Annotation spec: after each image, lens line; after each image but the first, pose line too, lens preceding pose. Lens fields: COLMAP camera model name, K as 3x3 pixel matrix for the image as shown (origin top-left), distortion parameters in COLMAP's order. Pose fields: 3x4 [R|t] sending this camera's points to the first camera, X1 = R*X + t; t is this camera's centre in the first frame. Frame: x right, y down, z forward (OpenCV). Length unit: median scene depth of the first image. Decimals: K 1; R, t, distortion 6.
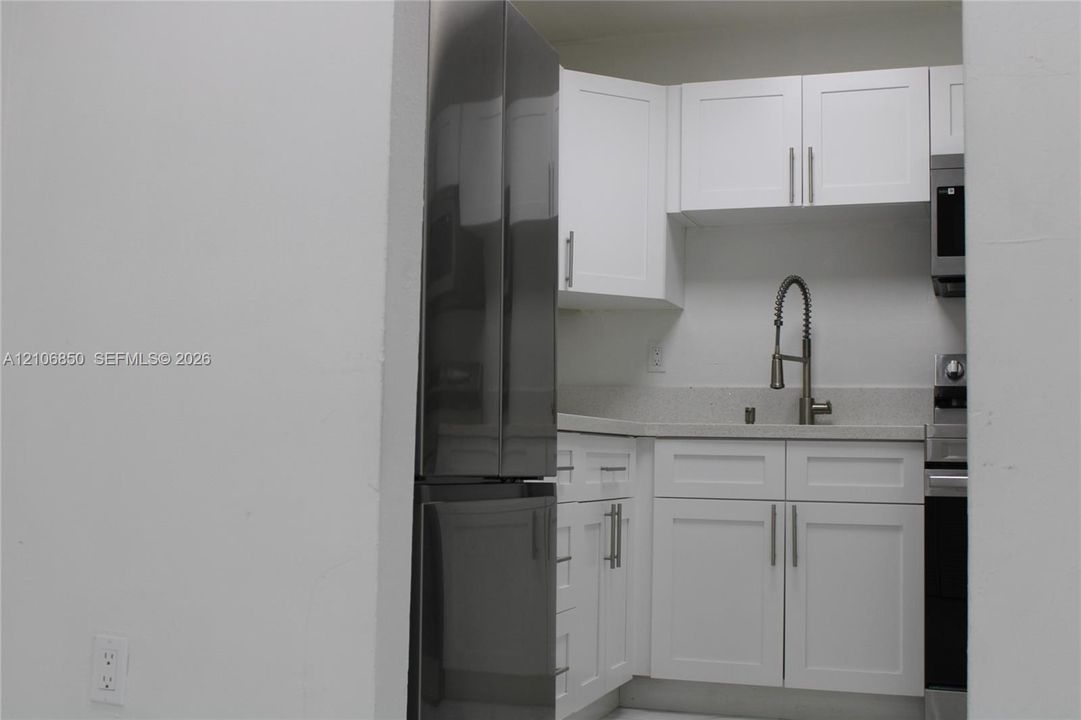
lens RADIAL K [[1310.4, 0, 540.5], [0, 1310.4, 360.0], [0, 0, 1]] dist [-0.079996, 0.022180]
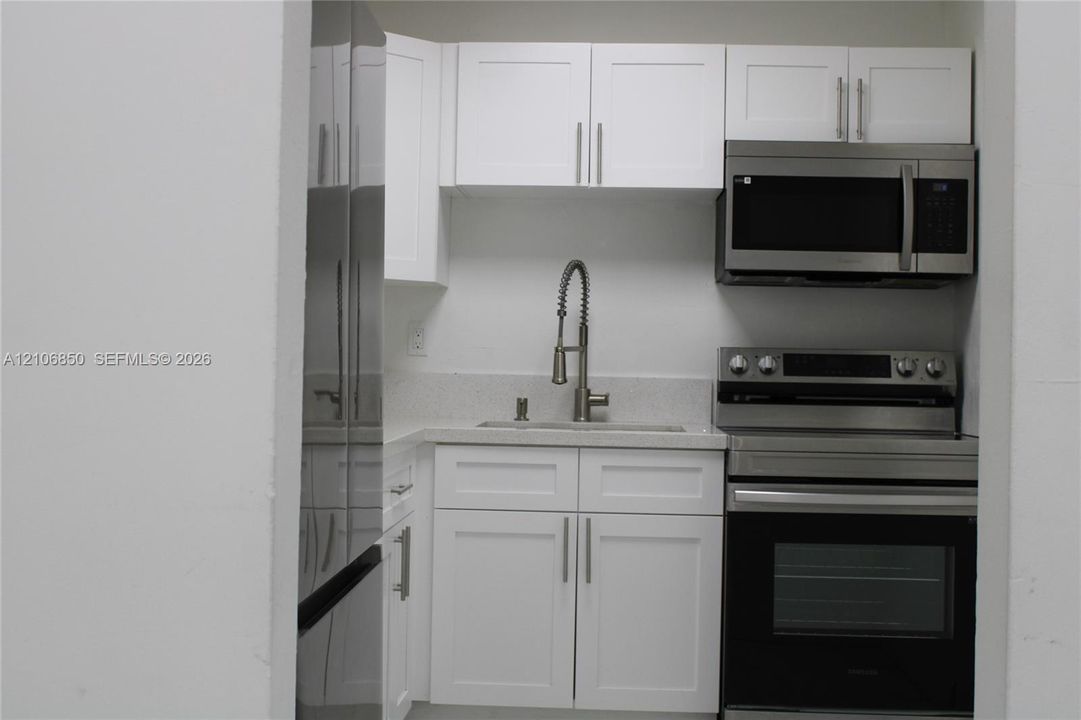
lens RADIAL K [[1310.4, 0, 540.5], [0, 1310.4, 360.0], [0, 0, 1]] dist [-0.079996, 0.022180]
pose [[0.963108, -0.000946, 0.269114, -0.082890], [-0.020837, 0.996730, 0.078077, -0.067407], [-0.268308, -0.080804, 0.959938, 0.108091]]
